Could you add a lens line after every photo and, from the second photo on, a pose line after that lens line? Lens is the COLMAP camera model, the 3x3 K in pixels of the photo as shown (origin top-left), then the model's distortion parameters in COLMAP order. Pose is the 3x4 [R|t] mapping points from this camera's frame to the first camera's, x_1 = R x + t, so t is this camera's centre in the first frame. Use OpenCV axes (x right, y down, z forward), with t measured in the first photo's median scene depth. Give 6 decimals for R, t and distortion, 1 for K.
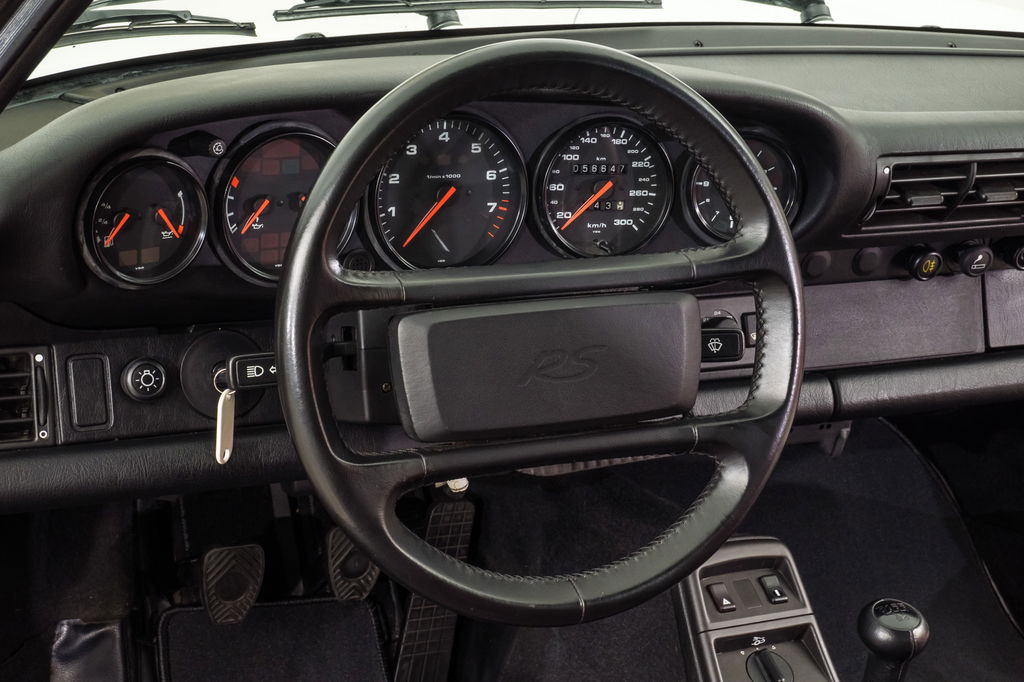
lens RADIAL K [[1959.4, 0, 505.9], [0, 1959.4, 332.1], [0, 0, 1]] dist [0.120342, 0.000000]
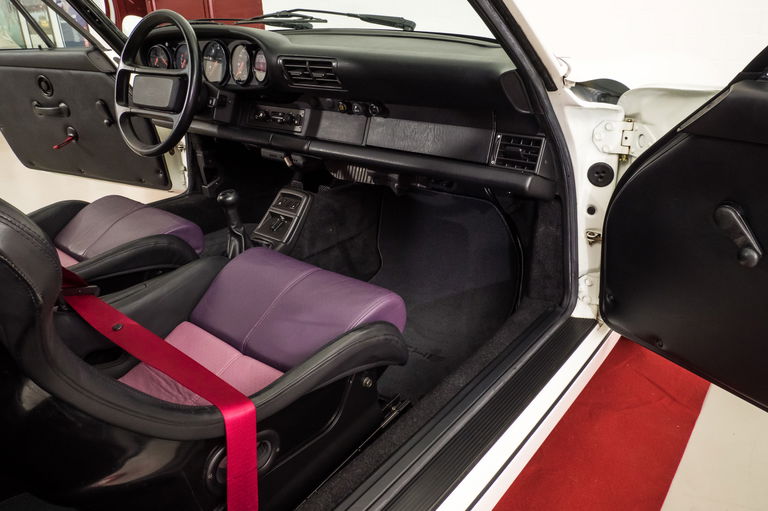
lens RADIAL K [[571.6, 0, 378.2], [0, 571.6, 233.1], [0, 0, 1]] dist [0.003050, 0.010801]
pose [[0.413824, 0.236437, -0.879118, 1.121299], [-0.250648, 0.957952, 0.139652, 0.012469], [0.875172, 0.162558, 0.455686, 0.787460]]
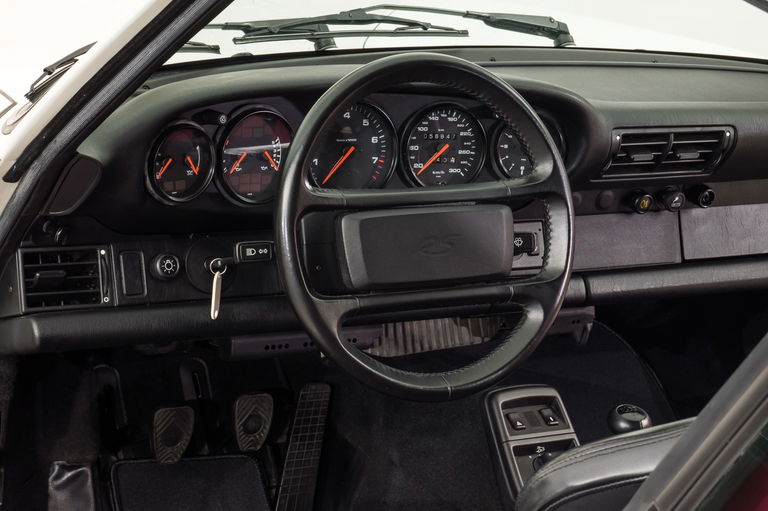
lens RADIAL K [[2048.9, 0, 385.5], [0, 2048.9, 258.2], [0, 0, 1]] dist [0.184766, 0.000000]
pose [[0.995305, -0.011065, 0.096154, -0.155691], [0.016817, 0.998104, -0.059209, 0.111551], [-0.095317, 0.060548, 0.993604, -0.629957]]
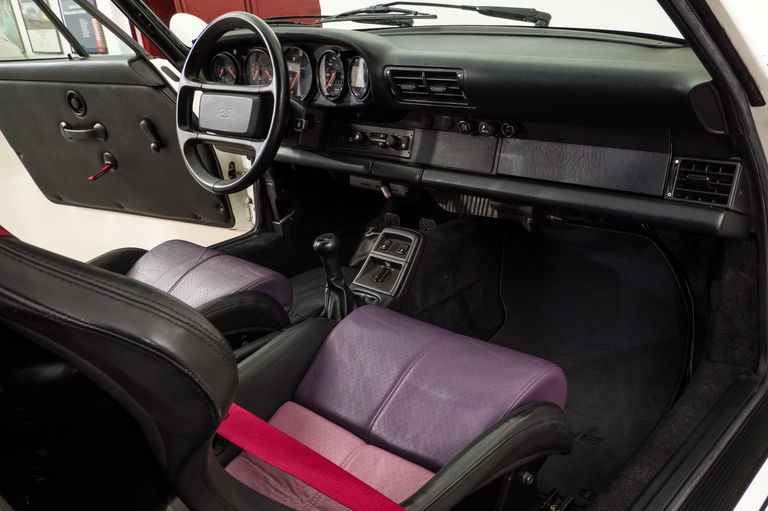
lens RADIAL K [[718.0, 0, 410.6], [0, 718.0, 261.1], [0, 0, 1]] dist [0.022045, 0.000000]
pose [[0.378274, 0.231769, -0.896210, 1.082511], [-0.220244, 0.962882, 0.156049, -0.001236], [0.899111, 0.138356, 0.415279, 0.698916]]
